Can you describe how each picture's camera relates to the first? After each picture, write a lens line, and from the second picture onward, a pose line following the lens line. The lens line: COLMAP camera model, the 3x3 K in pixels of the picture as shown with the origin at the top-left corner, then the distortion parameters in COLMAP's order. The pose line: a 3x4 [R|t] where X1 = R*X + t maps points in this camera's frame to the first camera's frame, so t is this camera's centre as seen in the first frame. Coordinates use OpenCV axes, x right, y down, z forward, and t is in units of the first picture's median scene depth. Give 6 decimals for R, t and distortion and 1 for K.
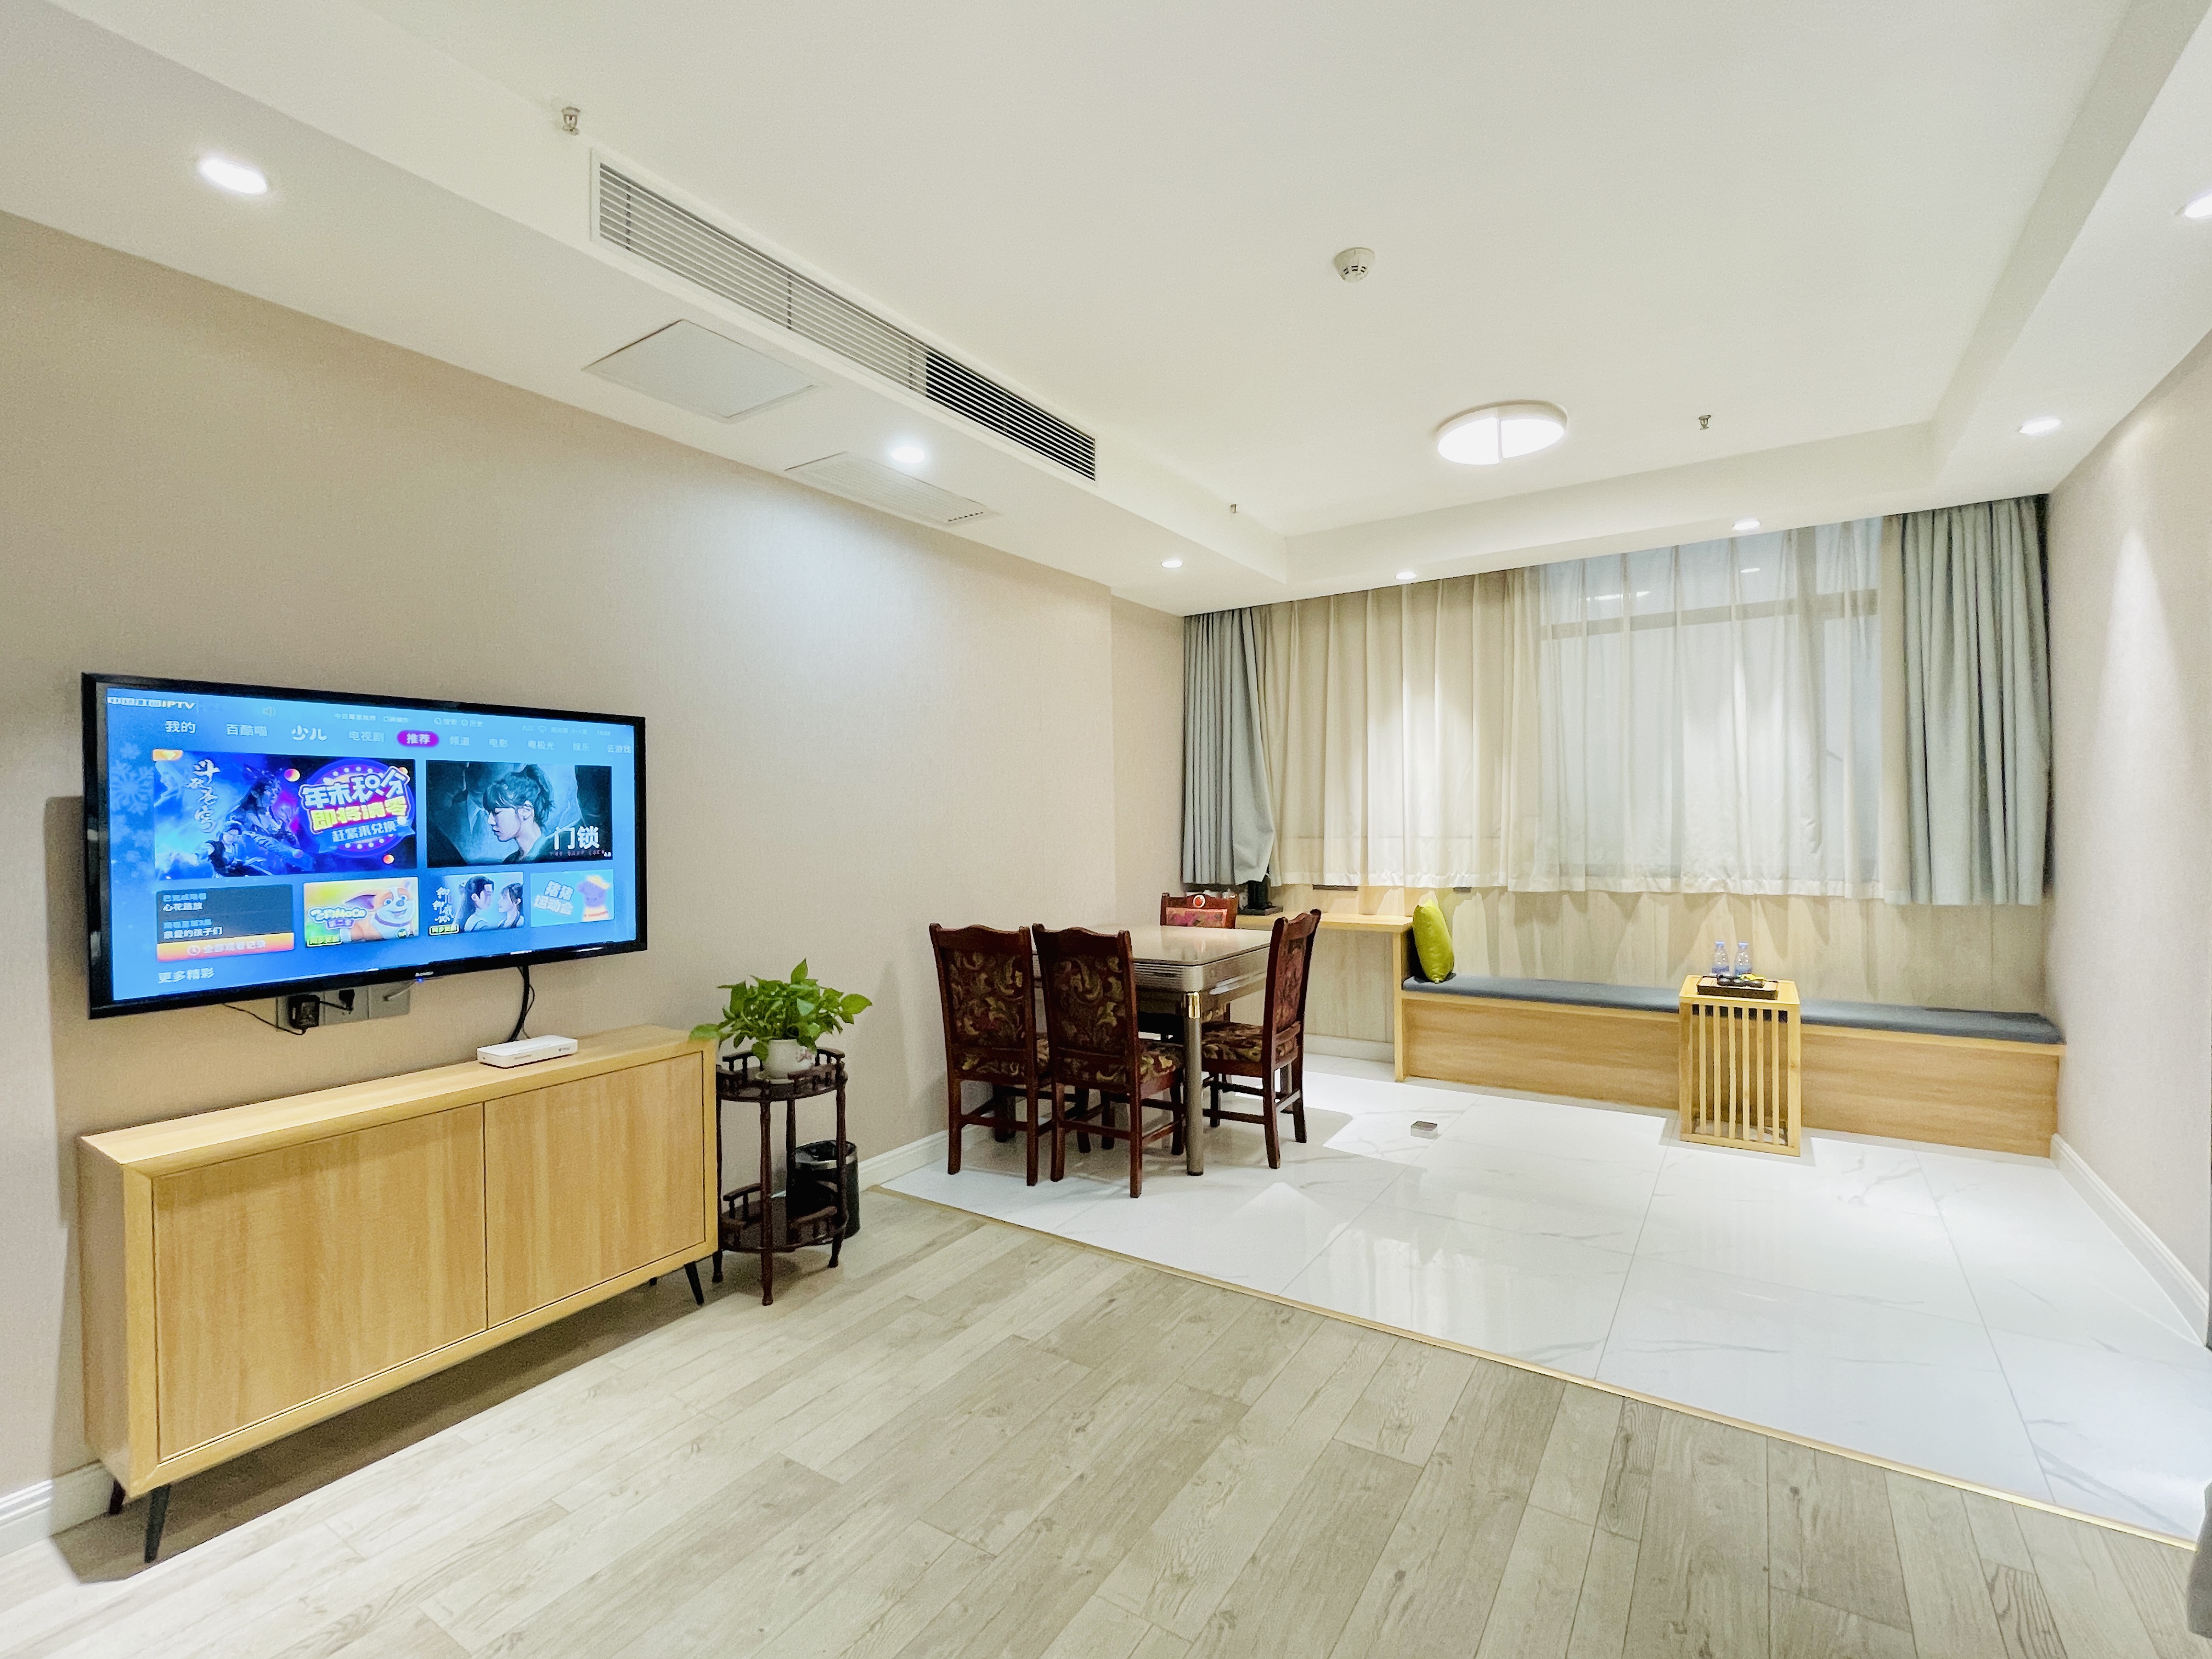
lens RADIAL K [[998.4, 0, 1110.4], [0, 998.4, 821.5], [0, 0, 1]] dist [0.016771, 0.000072]
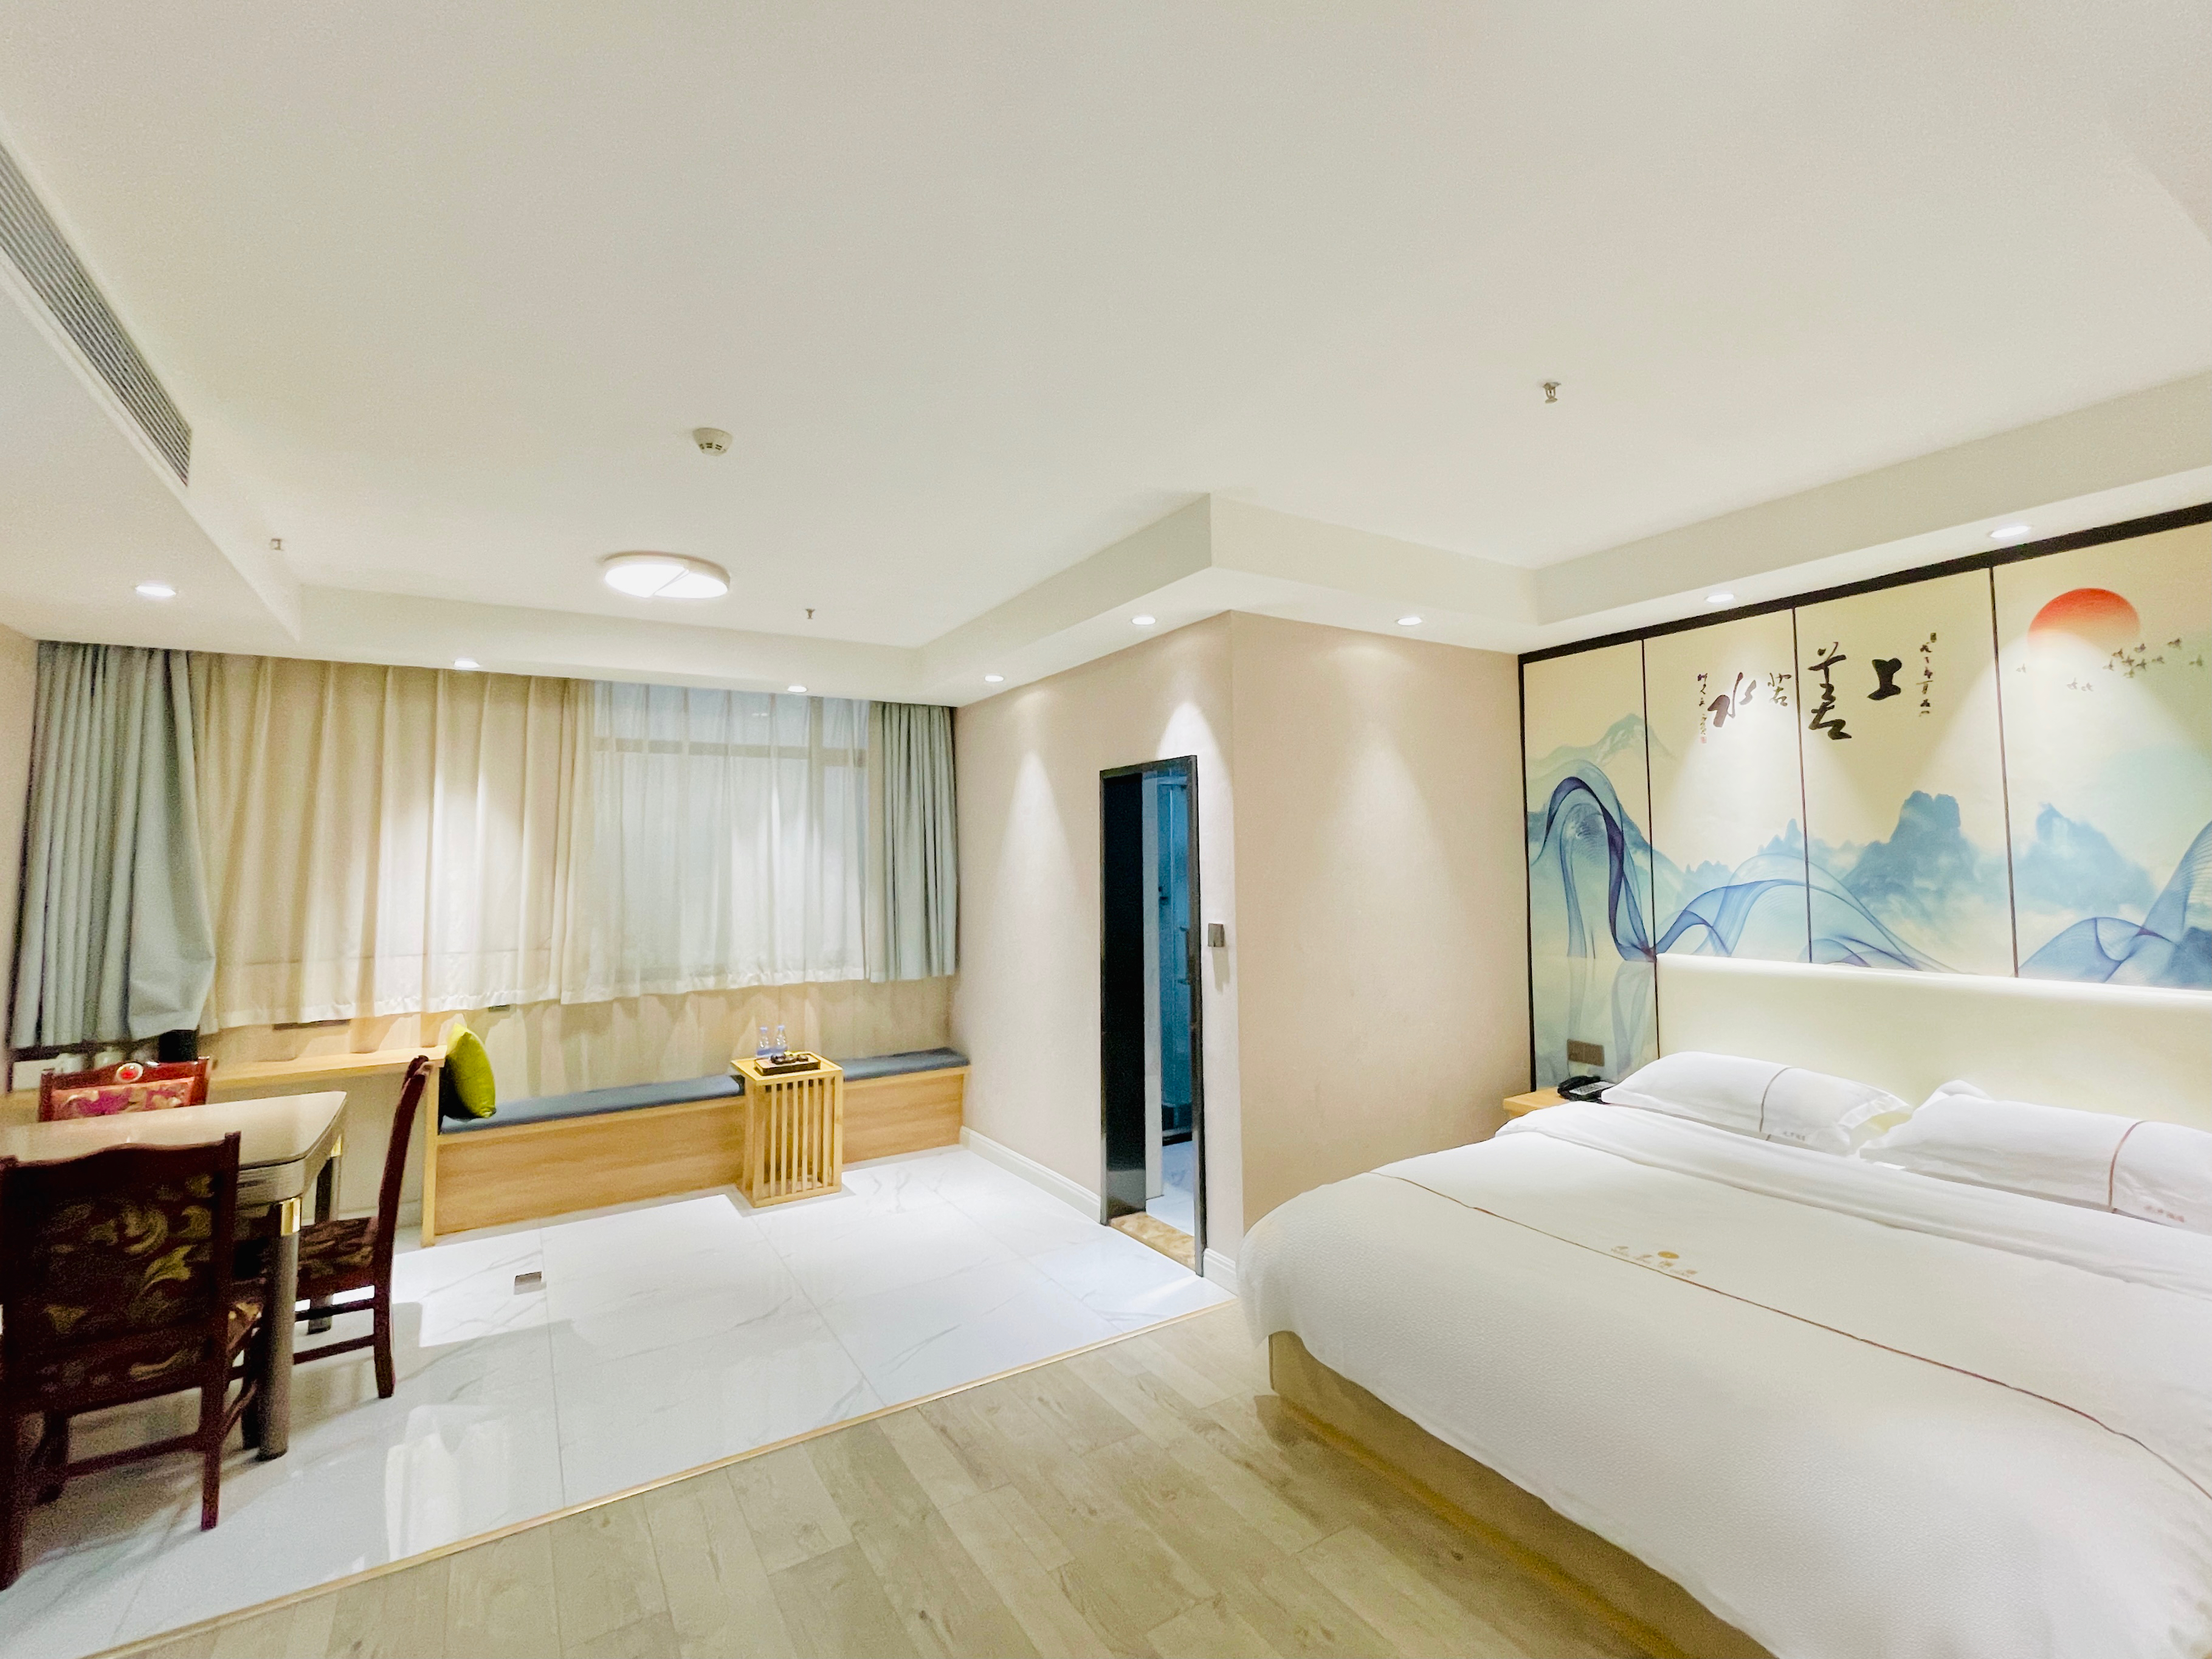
lens RADIAL K [[1026.2, 0, 1110.9], [0, 1026.2, 800.2], [0, 0, 1]] dist [-0.000420, 0.006775]
pose [[0.435814, 0.061198, 0.897954, -0.322493], [0.018846, 0.996846, -0.077084, -0.047811], [-0.899839, 0.050518, 0.433287, 0.095274]]
